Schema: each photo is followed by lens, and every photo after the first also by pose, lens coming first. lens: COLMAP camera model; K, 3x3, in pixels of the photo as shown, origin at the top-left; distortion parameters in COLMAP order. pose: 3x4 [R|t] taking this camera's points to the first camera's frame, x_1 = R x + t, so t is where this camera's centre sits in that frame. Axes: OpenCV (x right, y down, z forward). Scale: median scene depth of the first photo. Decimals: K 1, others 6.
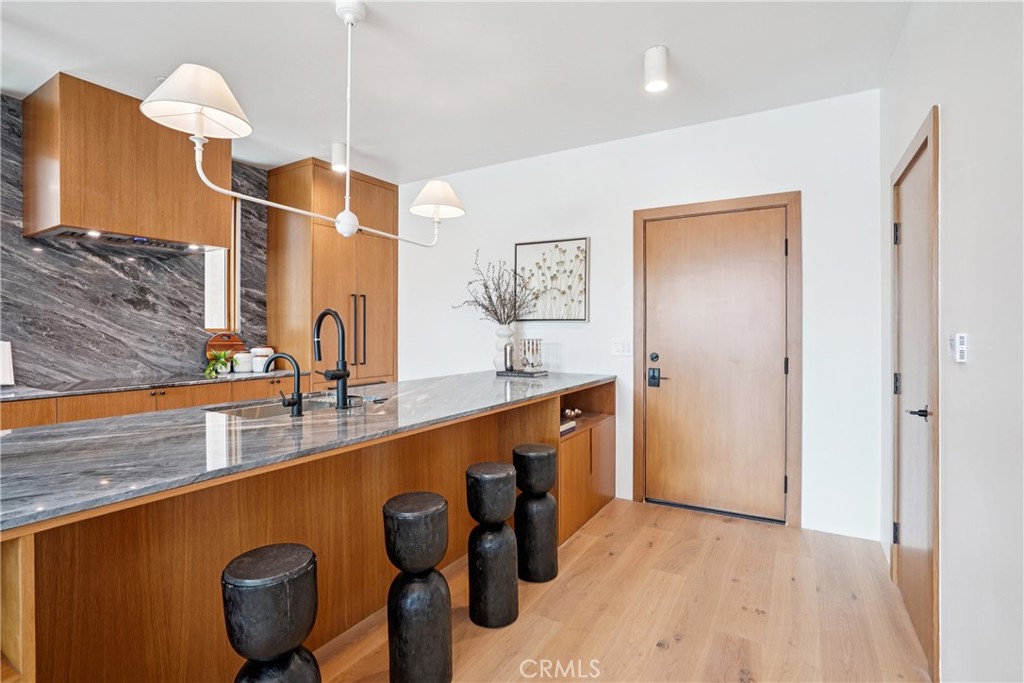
lens RADIAL K [[488.1, 0, 513.8], [0, 488.1, 333.8], [0, 0, 1]] dist [-0.073147, 0.030818]
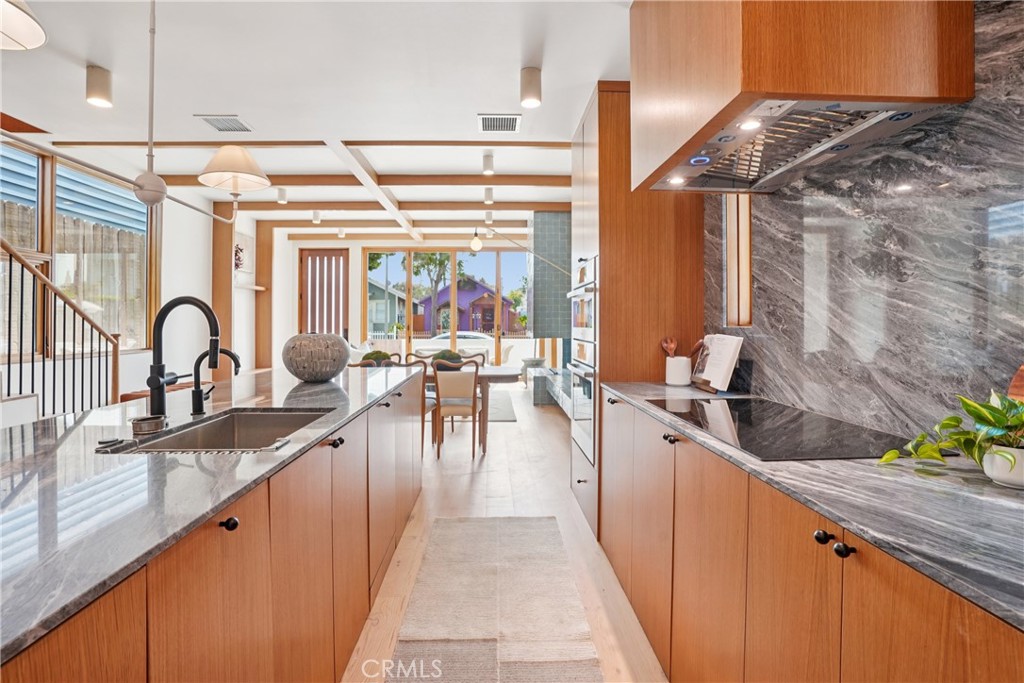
lens RADIAL K [[489.3, 0, 507.9], [0, 489.3, 318.5], [0, 0, 1]] dist [-0.070166, 0.027883]
pose [[-0.839861, -0.001150, -0.542800, -0.240594], [-0.000798, 0.999999, -0.000885, -0.010486], [0.542801, -0.000310, -0.839861, 1.122540]]
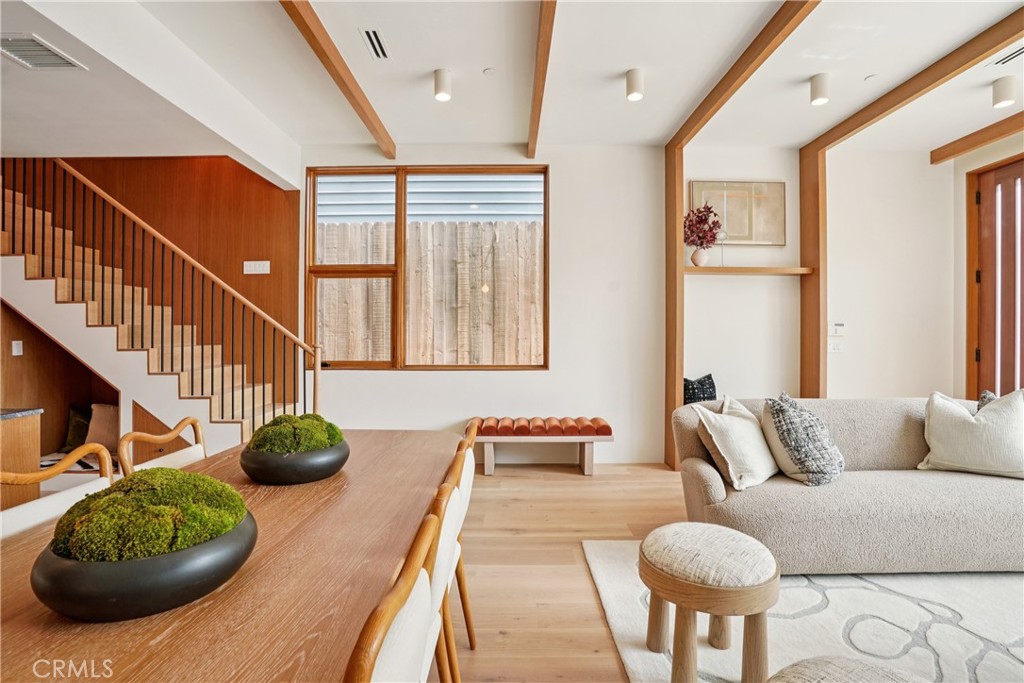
lens RADIAL K [[481.3, 0, 514.3], [0, 481.3, 337.5], [0, 0, 1]] dist [-0.070294, 0.028526]
pose [[-0.514498, -0.003205, 0.857485, -1.189994], [0.006315, 0.999952, 0.007526, 0.004568], [-0.857468, 0.009287, -0.514453, -0.208765]]
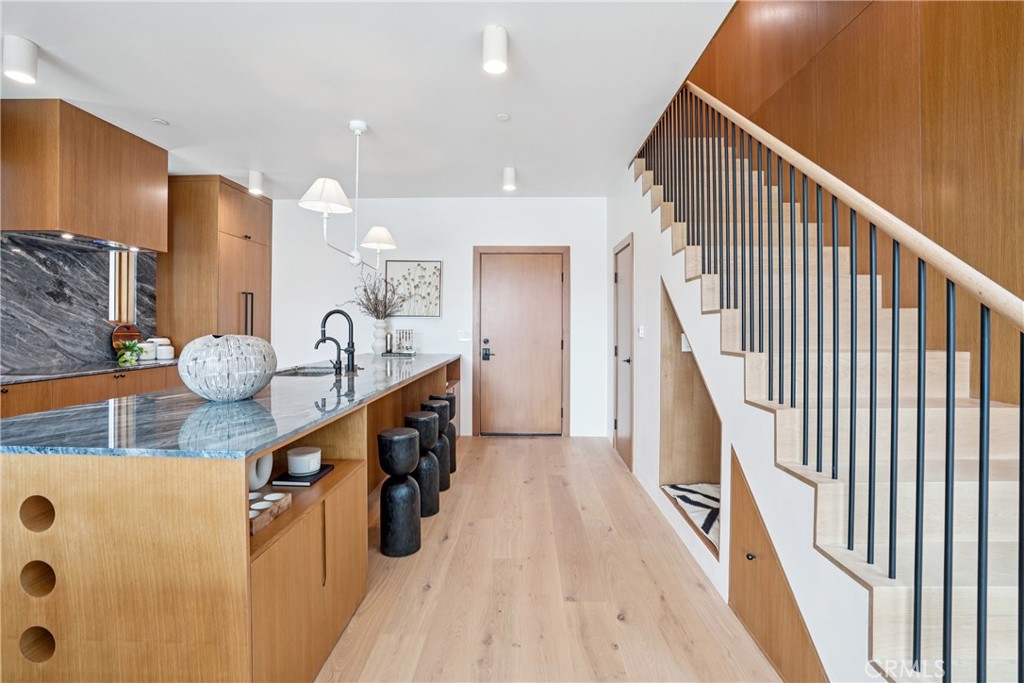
lens RADIAL K [[484.8, 0, 514.4], [0, 484.8, 325.2], [0, 0, 1]] dist [-0.067499, 0.025586]
pose [[0.869919, 0.004459, 0.493175, -0.392761], [-0.002719, 0.999987, -0.004245, 0.002299], [-0.493187, 0.002352, 0.869920, -0.395249]]
